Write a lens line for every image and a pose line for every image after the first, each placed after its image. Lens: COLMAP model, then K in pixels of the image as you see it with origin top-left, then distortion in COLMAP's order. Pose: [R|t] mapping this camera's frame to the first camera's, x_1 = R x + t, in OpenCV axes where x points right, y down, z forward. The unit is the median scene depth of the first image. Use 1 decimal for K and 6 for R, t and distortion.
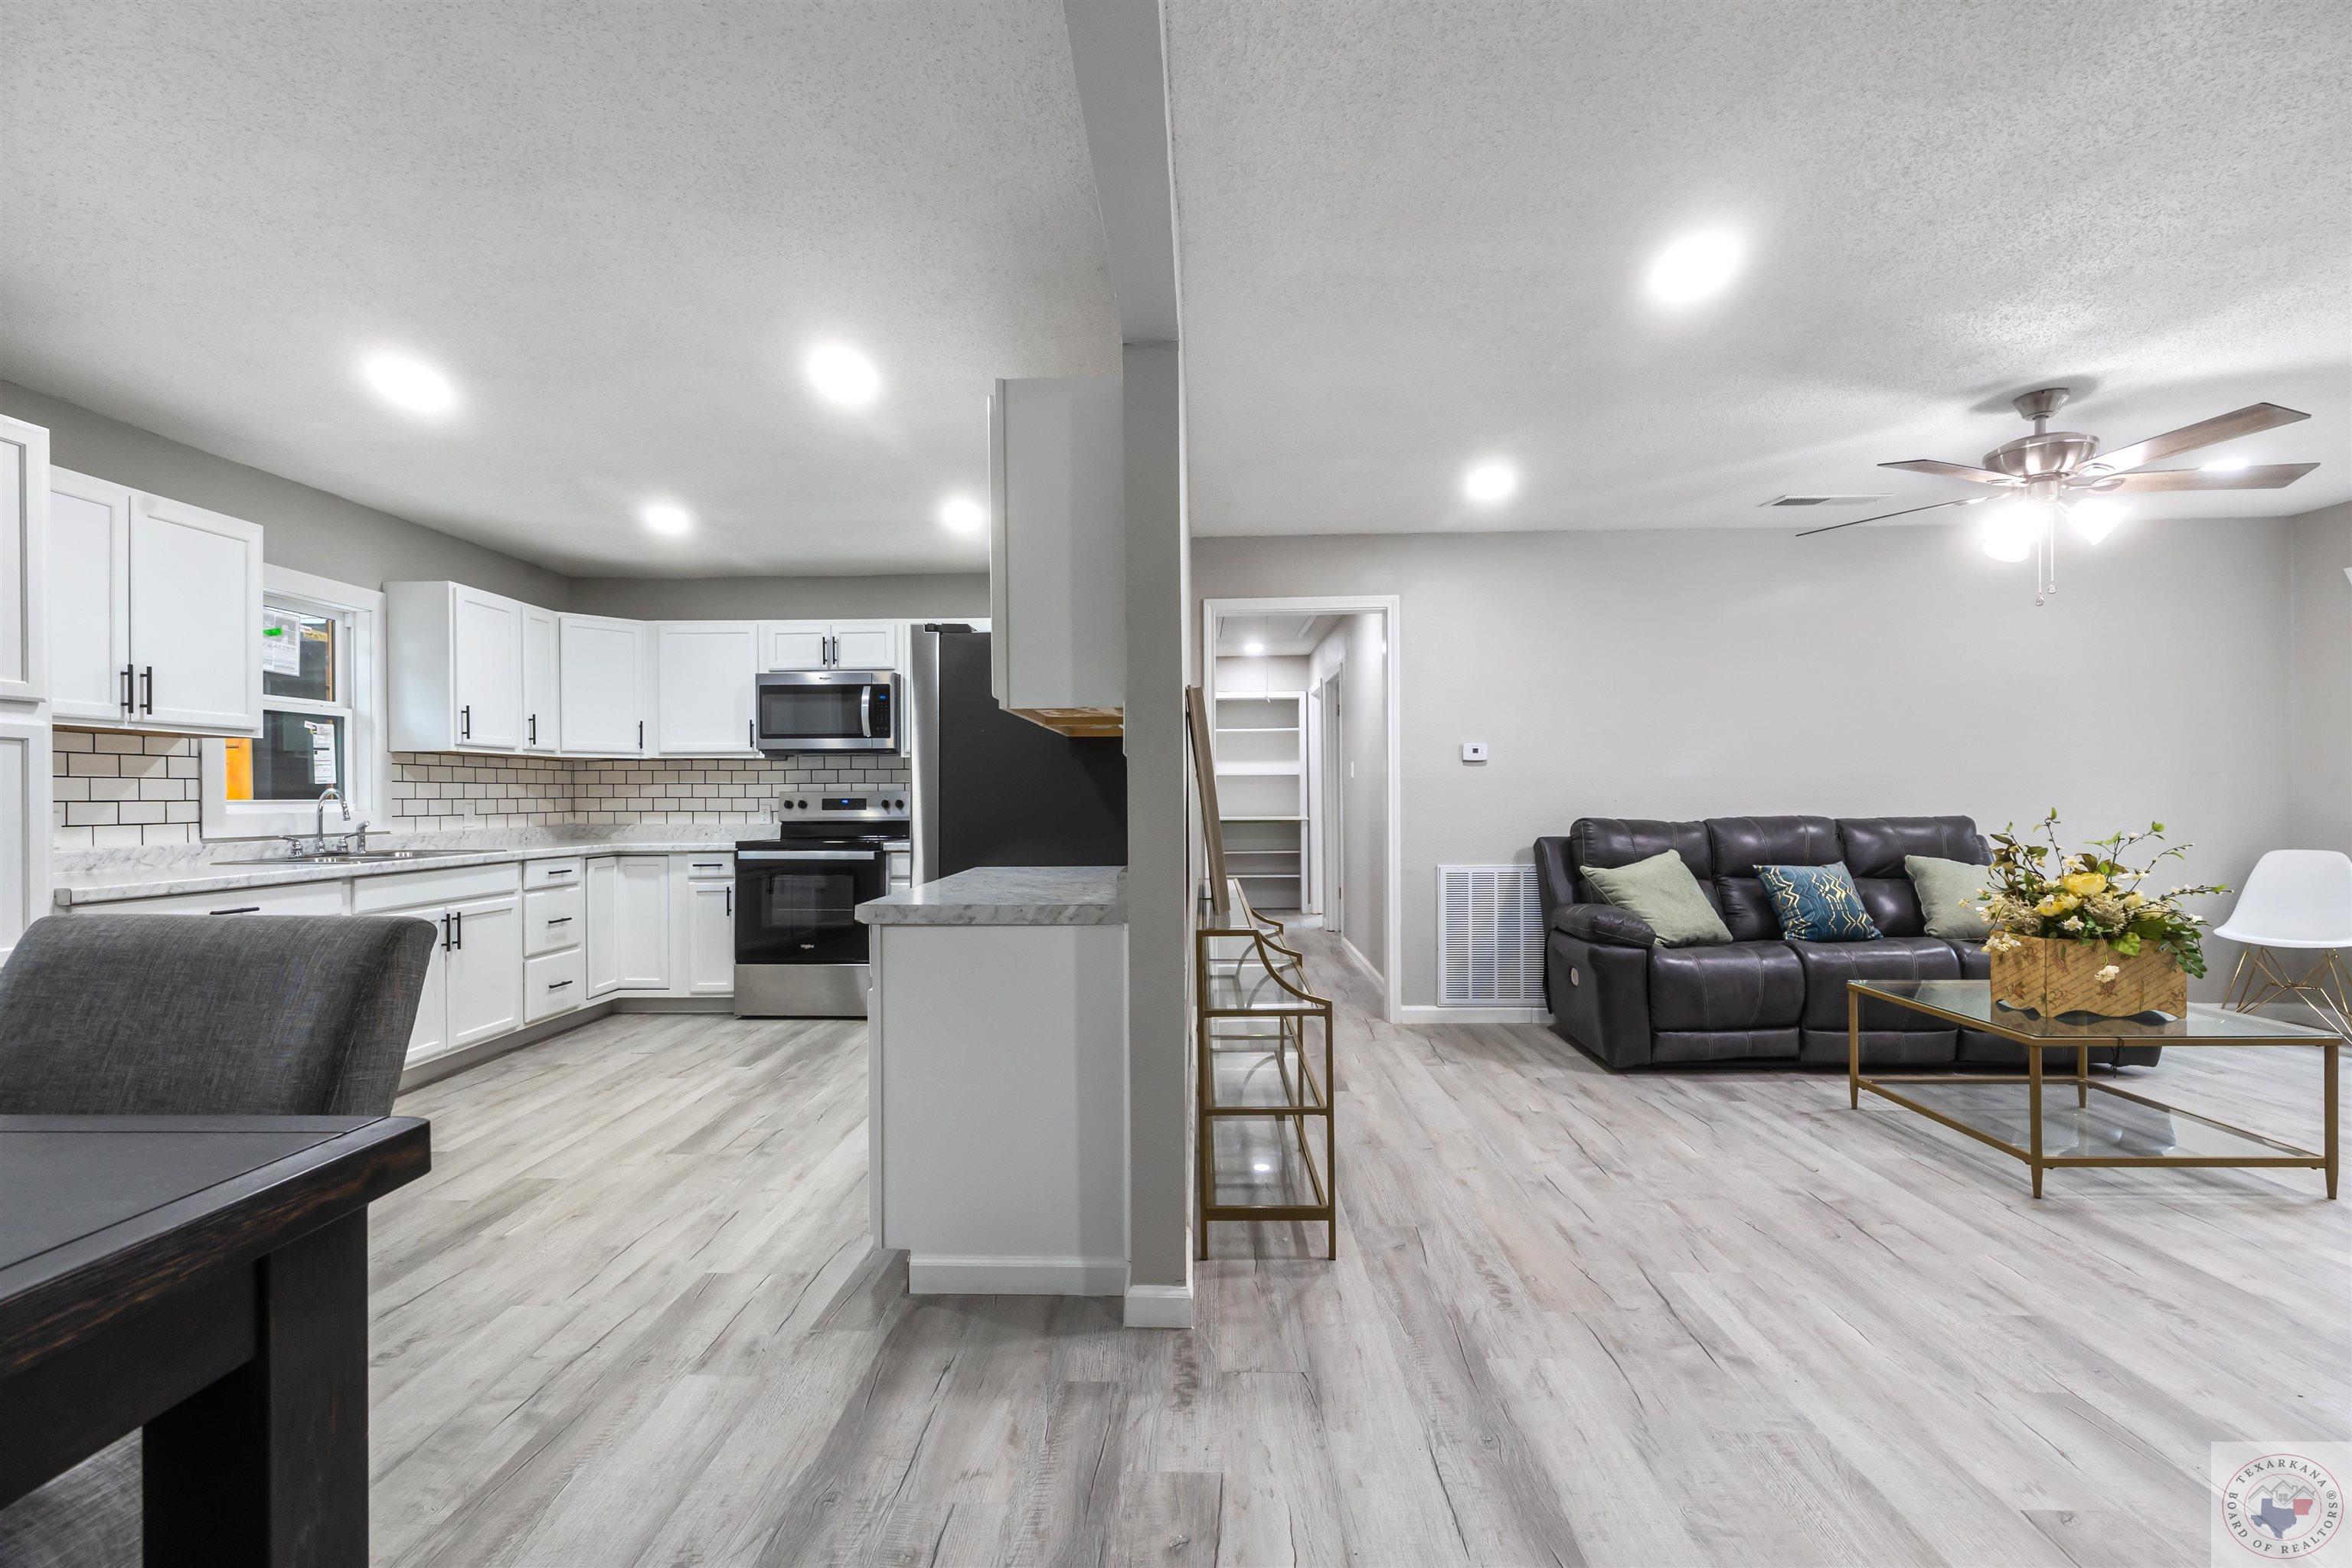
lens RADIAL K [[1002.1, 0, 1166.7], [0, 1002.1, 798.6], [0, 0, 1]] dist [0.003565, -0.001348]
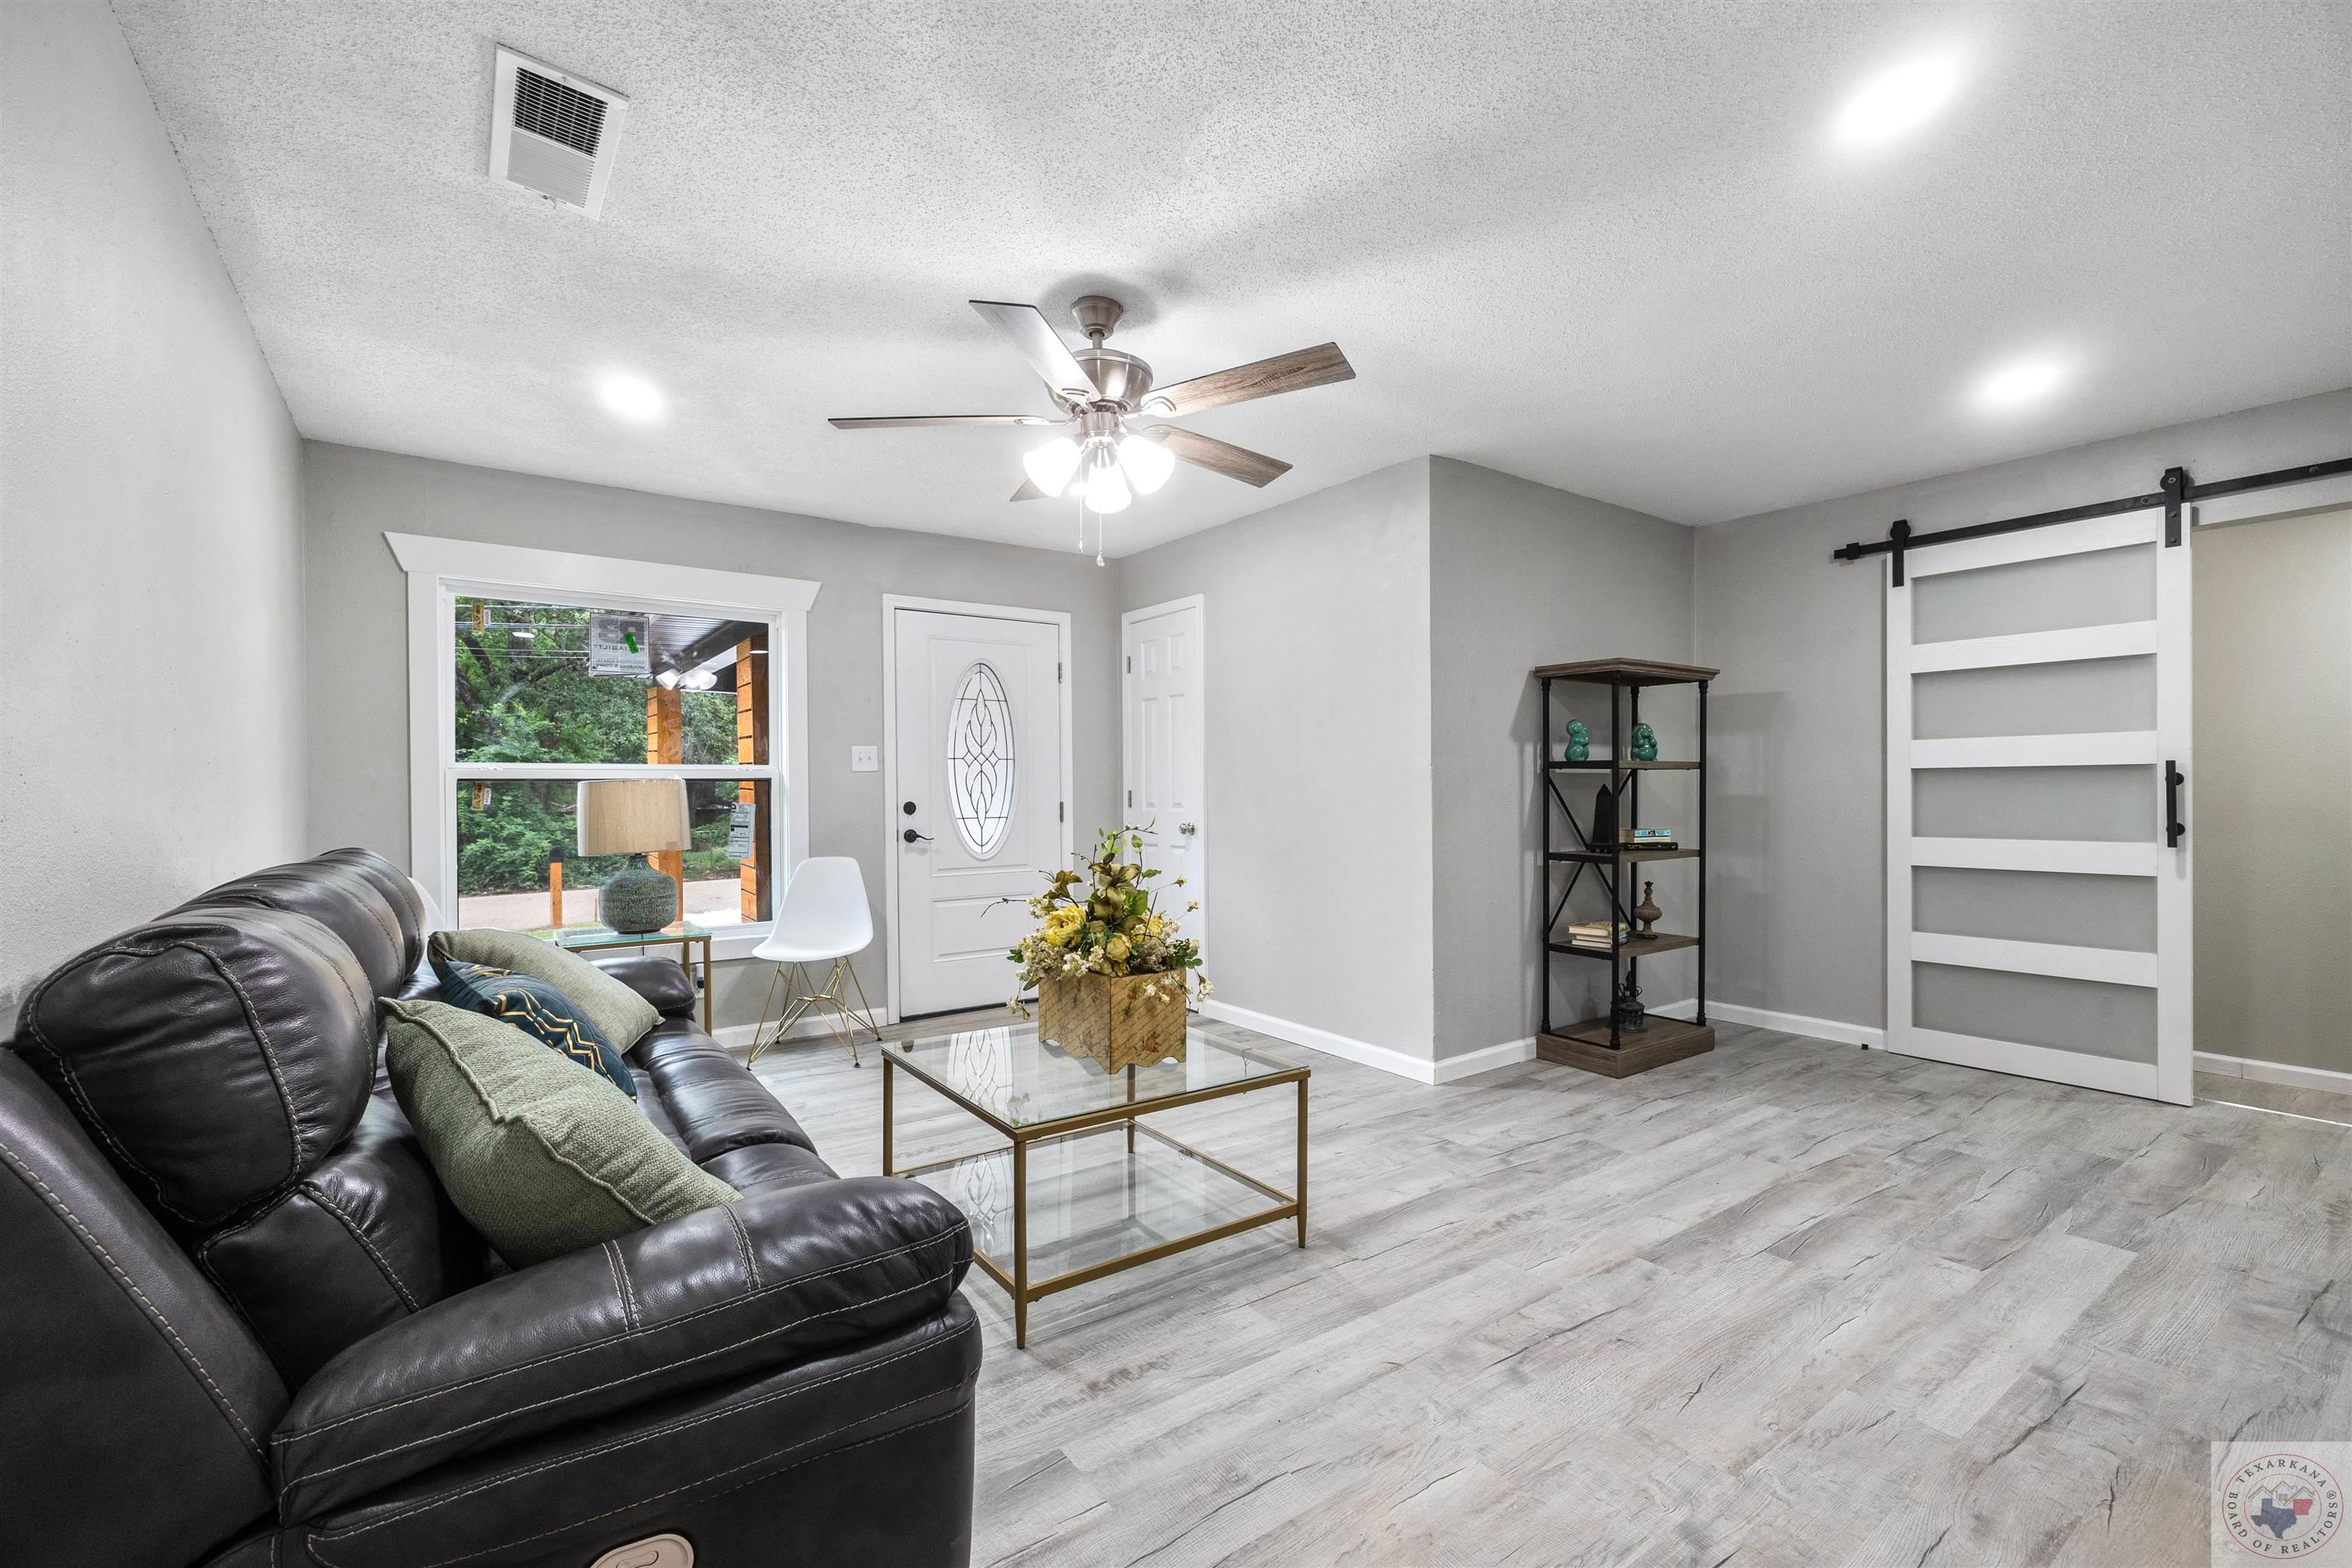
lens RADIAL K [[1002.1, 0, 1159.0], [0, 1002.1, 794.5], [0, 0, 1]] dist [0.003565, -0.001348]
pose [[-0.604553, 0.009759, 0.796505, 0.170046], [0.013408, 0.999908, -0.002075, -0.005373], [-0.796452, 0.009425, -0.604629, 1.240063]]
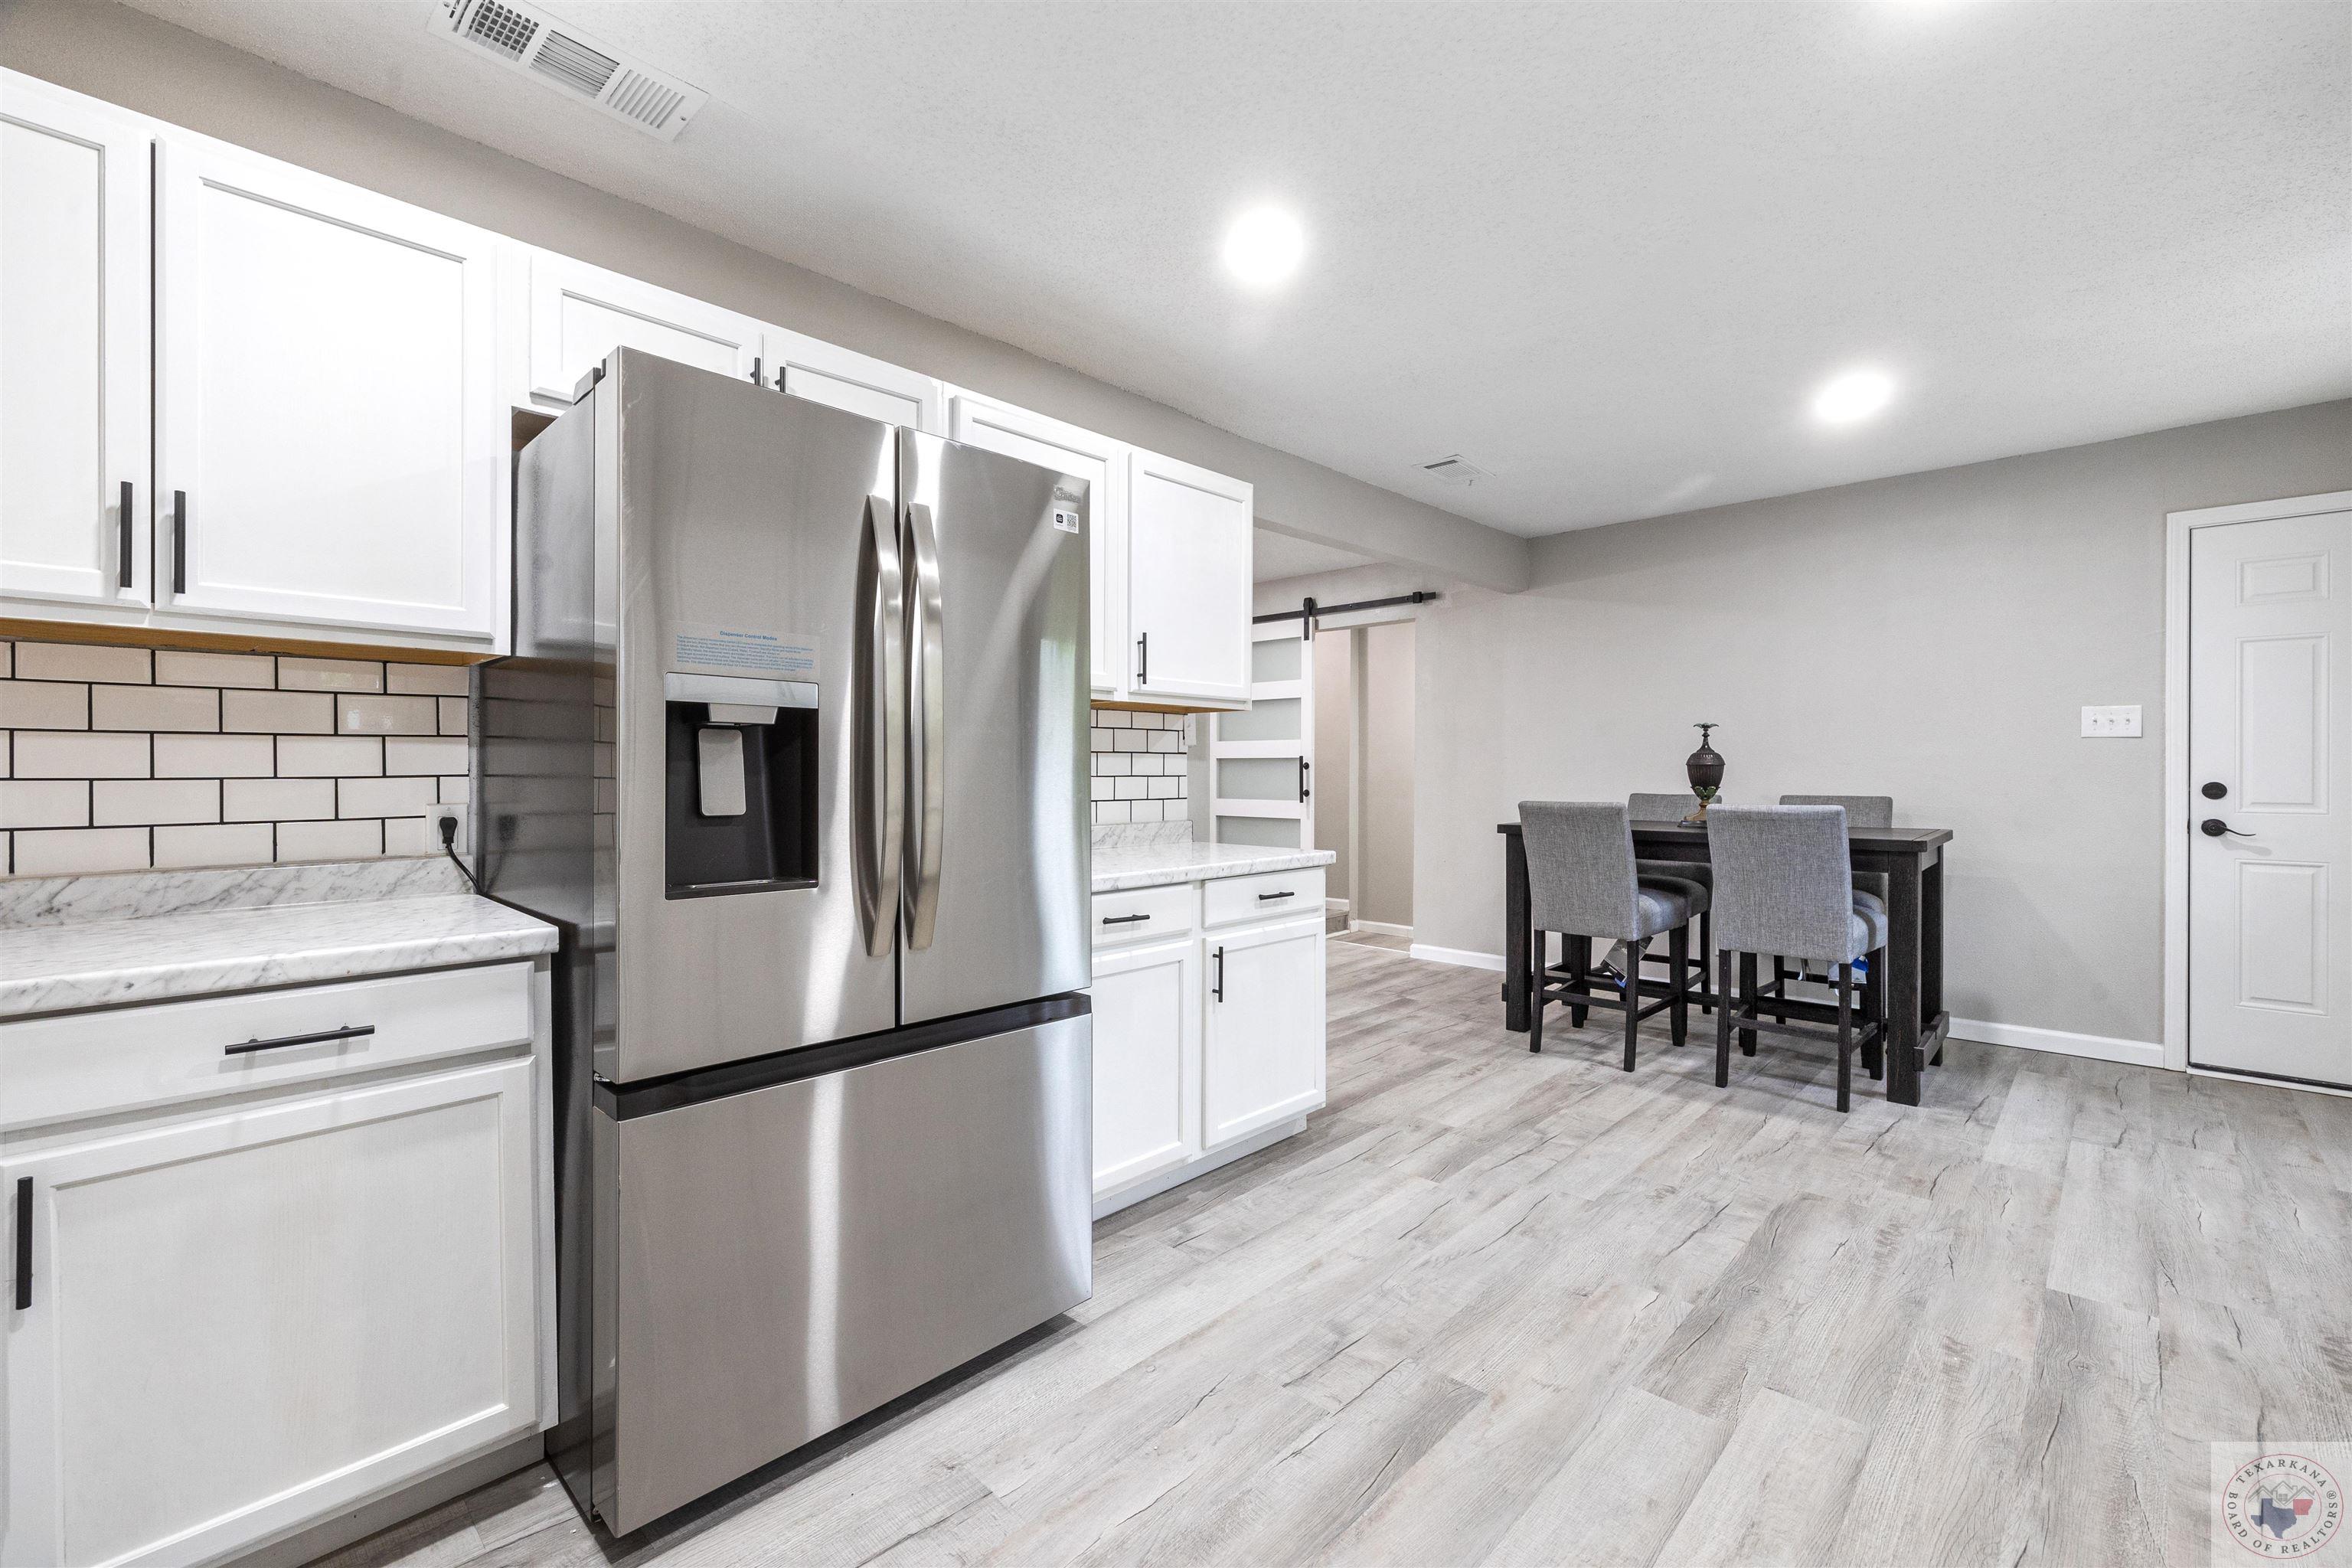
lens RADIAL K [[1002.1, 0, 1154.2], [0, 1002.1, 782.8], [0, 0, 1]] dist [0.003565, -0.001348]
pose [[-0.734855, -0.002472, 0.678219, -0.665120], [0.008255, 0.999887, 0.012588, -0.003905], [-0.678174, 0.014849, -0.734752, 1.372692]]
